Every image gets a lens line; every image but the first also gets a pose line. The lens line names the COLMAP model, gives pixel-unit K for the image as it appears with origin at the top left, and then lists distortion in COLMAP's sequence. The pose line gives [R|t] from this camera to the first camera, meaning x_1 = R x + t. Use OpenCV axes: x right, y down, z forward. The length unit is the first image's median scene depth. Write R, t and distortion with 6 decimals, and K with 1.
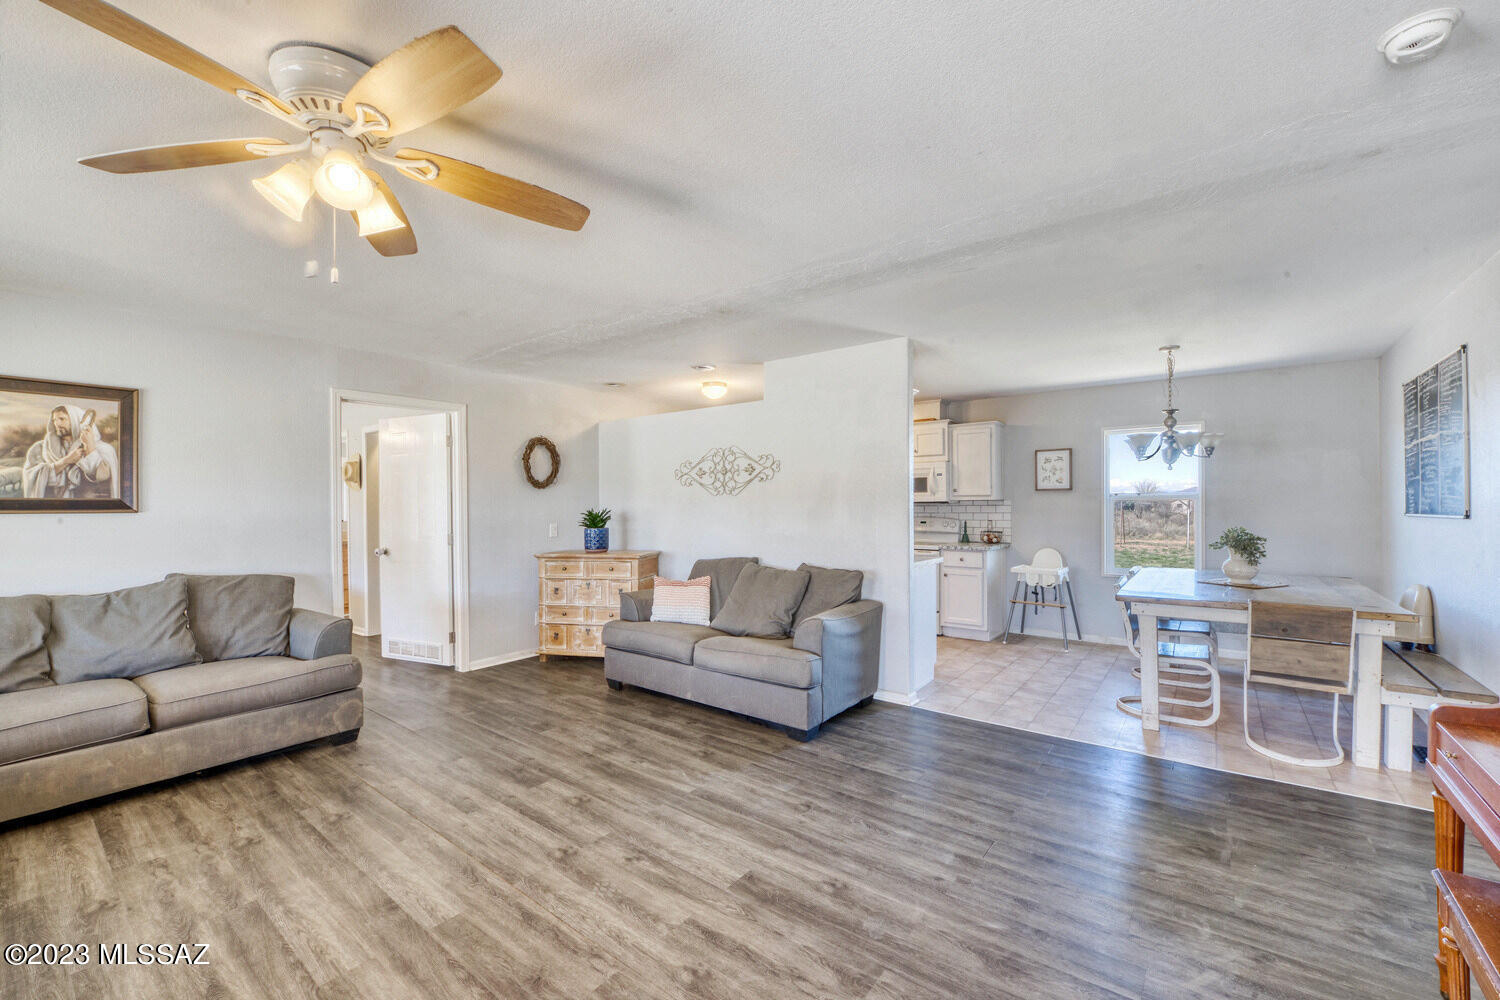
lens RADIAL K [[599.4, 0, 750.0], [0, 599.4, 500.0], [0, 0, 1]] dist [-0.019643, 0.000067]
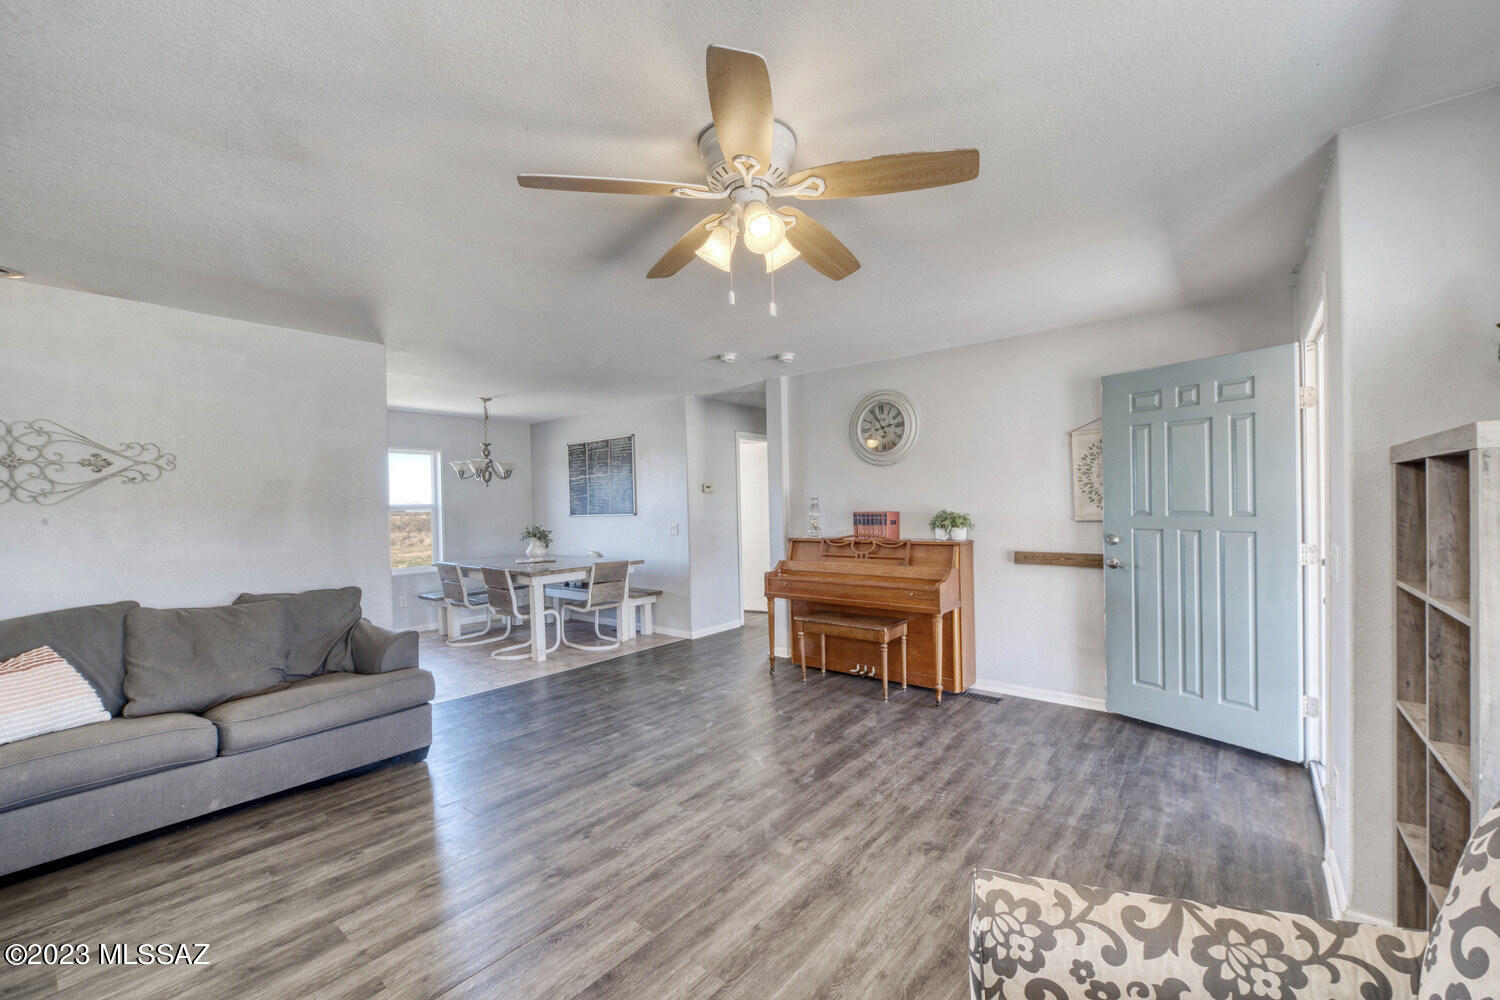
lens RADIAL K [[599.4, 0, 750.0], [0, 599.4, 500.0], [0, 0, 1]] dist [-0.019643, 0.000067]
pose [[0.035651, 0.010427, 0.999310, -0.840345], [0.017147, 0.999792, -0.011043, 0.008289], [-0.999217, 0.017529, 0.035465, 0.433366]]
